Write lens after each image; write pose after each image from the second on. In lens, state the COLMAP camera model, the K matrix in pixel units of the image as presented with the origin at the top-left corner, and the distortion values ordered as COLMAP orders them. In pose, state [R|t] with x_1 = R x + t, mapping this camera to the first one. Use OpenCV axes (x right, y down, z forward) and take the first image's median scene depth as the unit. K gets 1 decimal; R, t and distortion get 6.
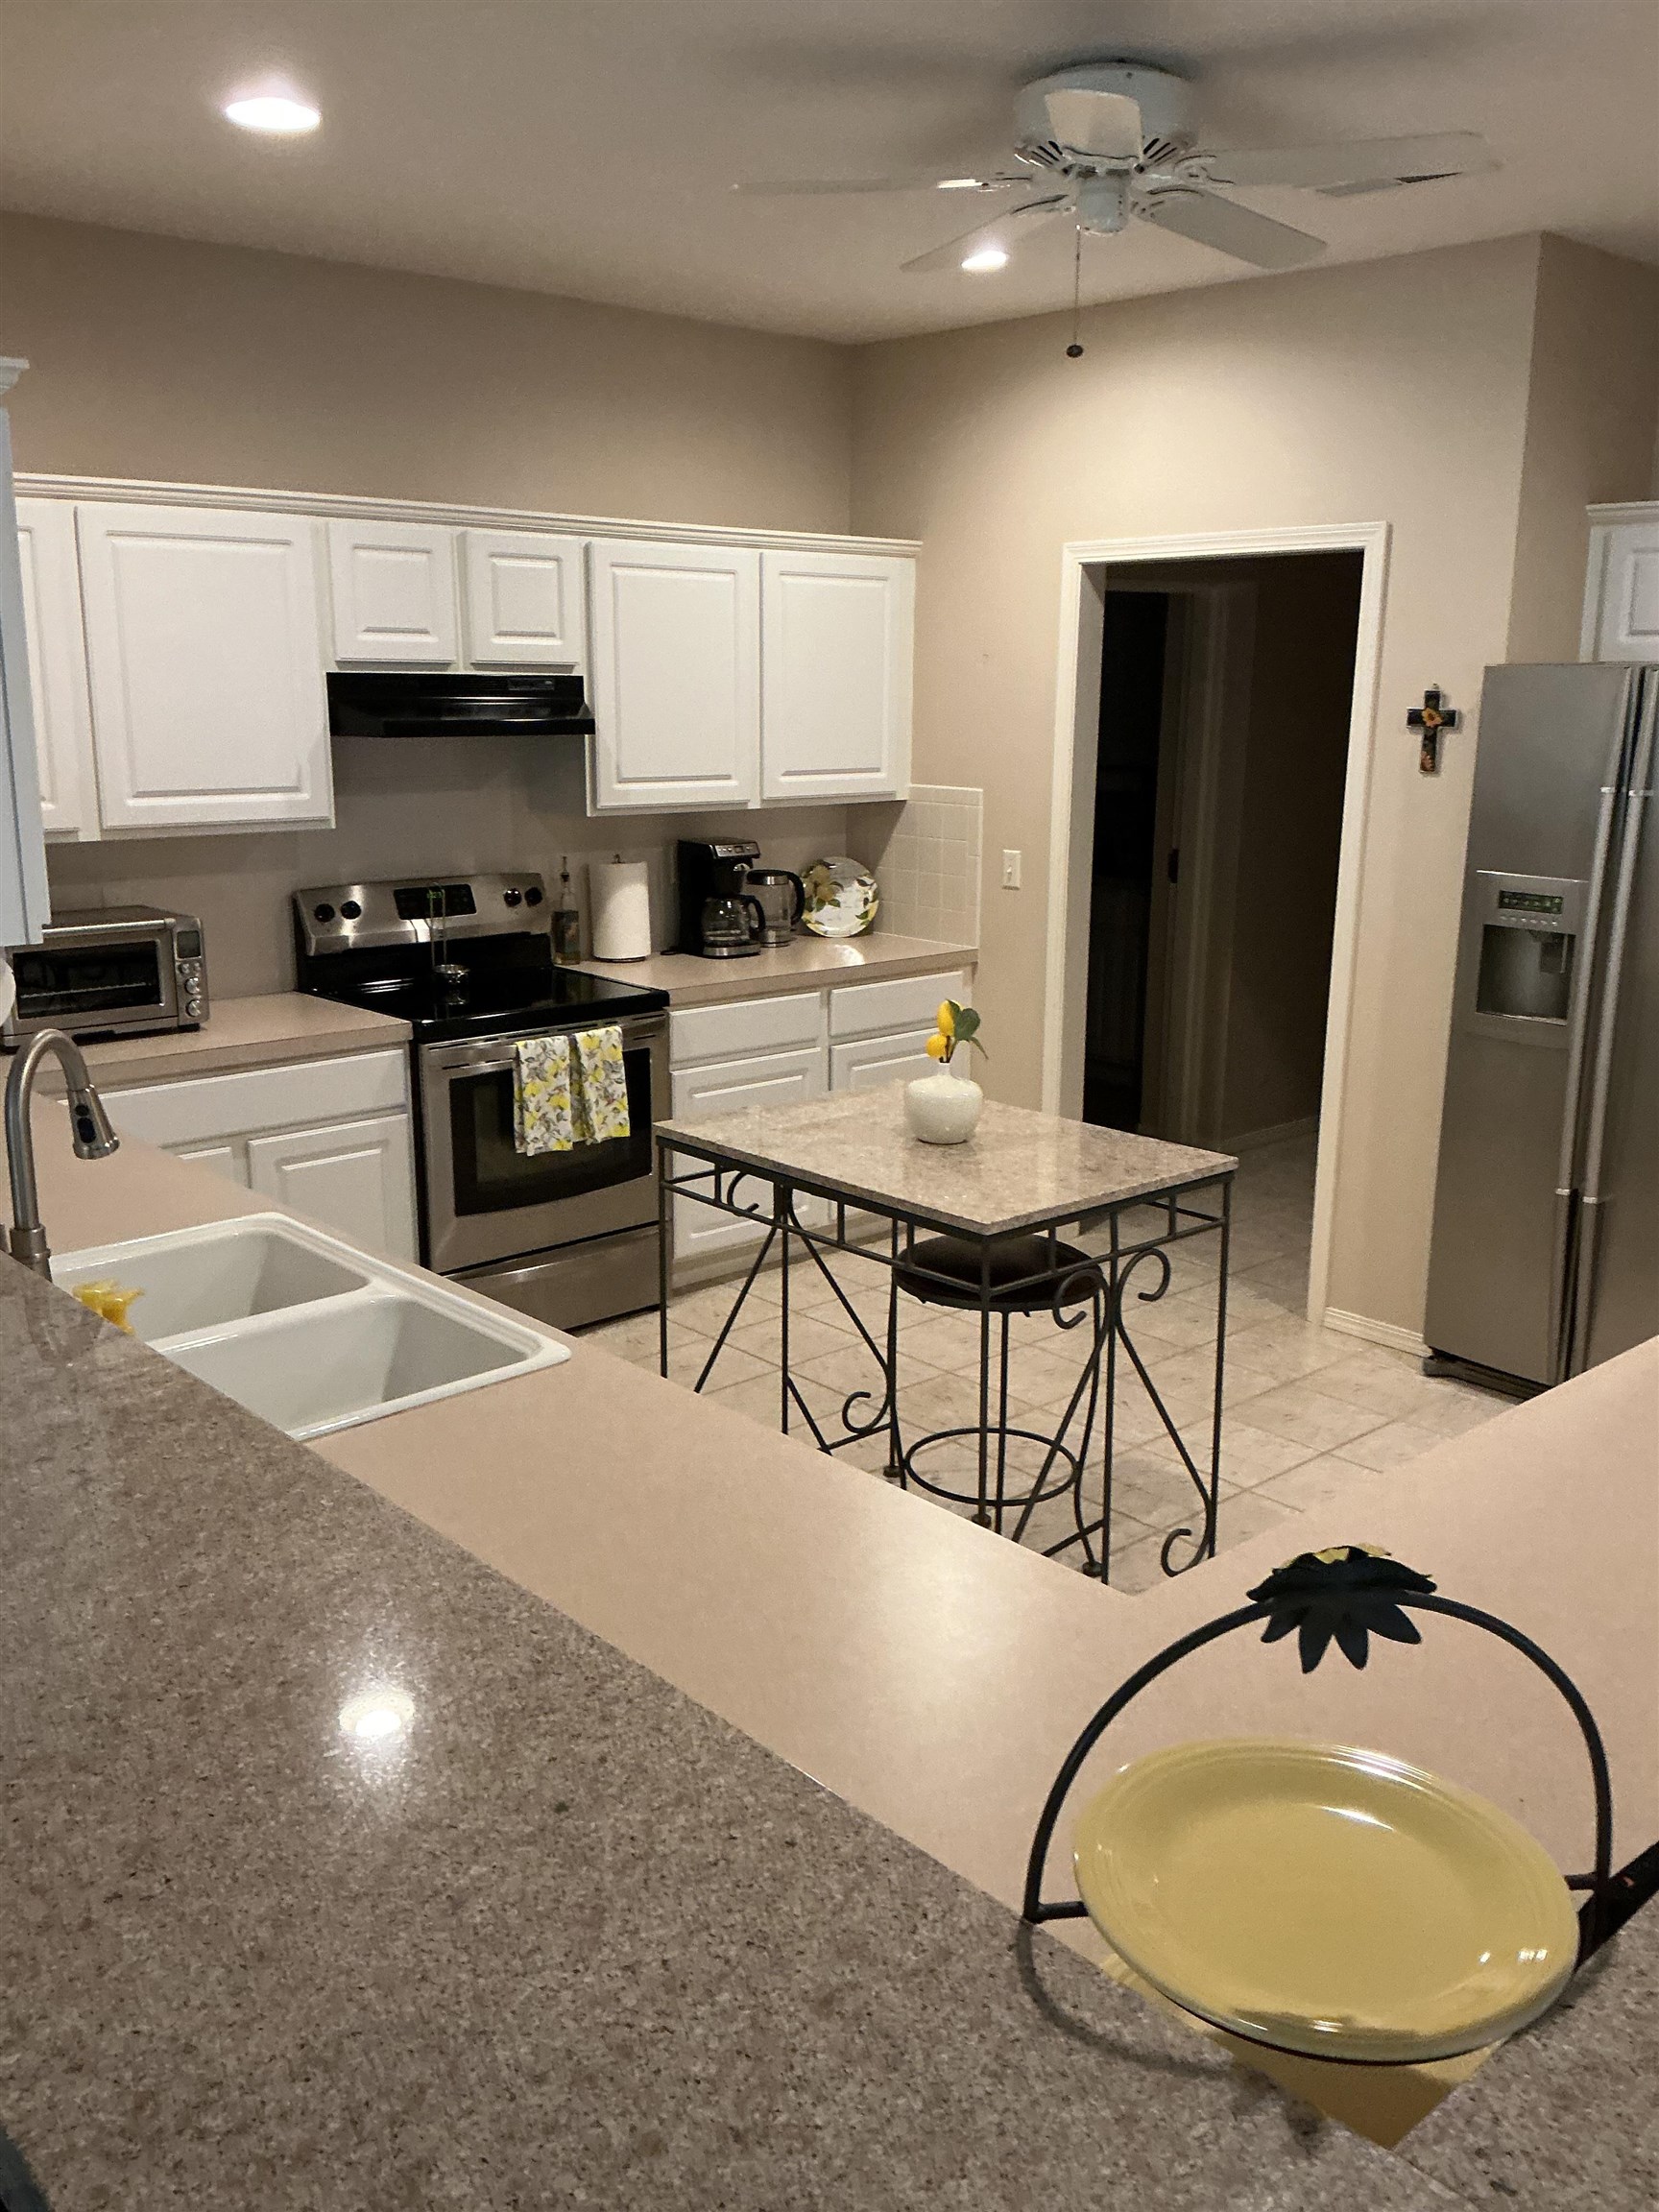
lens RADIAL K [[1825.8, 0, 829.5], [0, 1825.8, 1106.0], [0, 0, 1]] dist [-0.005617, -0.004058]
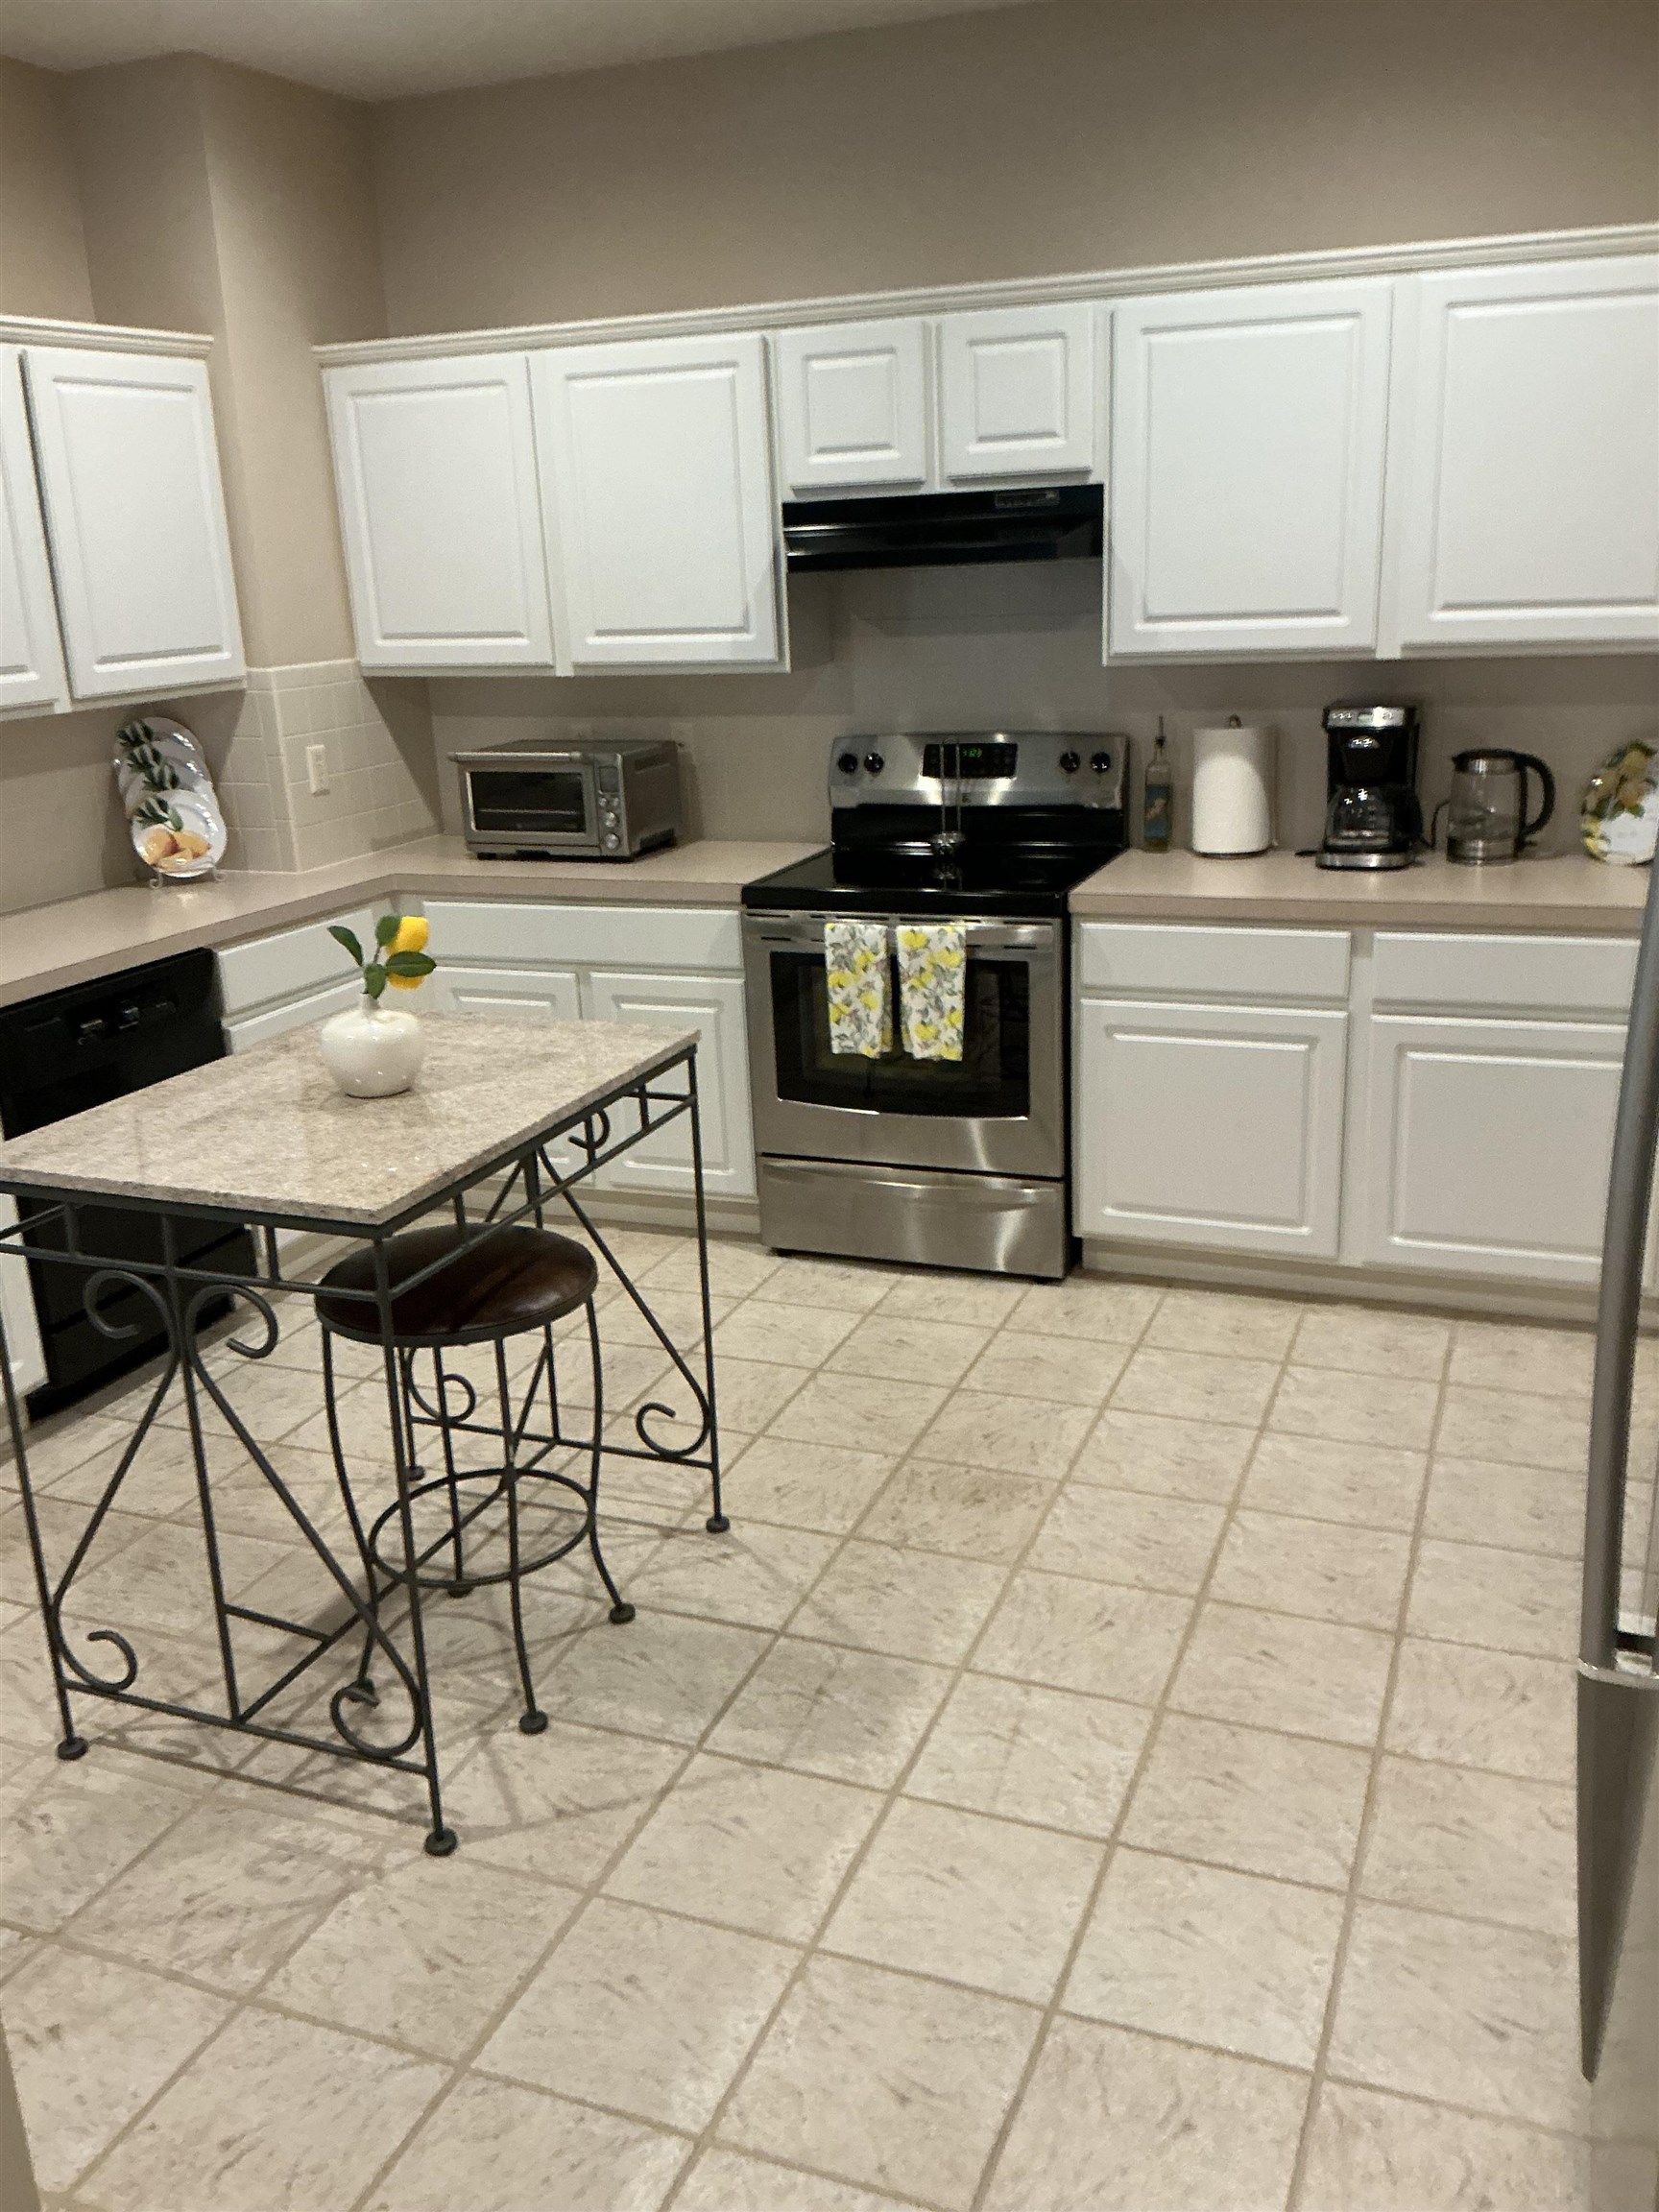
lens RADIAL K [[1885.5, 0, 829.5], [0, 1885.5, 1106.0], [0, 0, 1]] dist [0.009402, -0.002139]
pose [[0.418386, 0.236001, -0.877073, 0.628389], [-0.153483, 0.970136, 0.187826, -0.116662], [0.895207, 0.056032, 0.442114, 0.583108]]
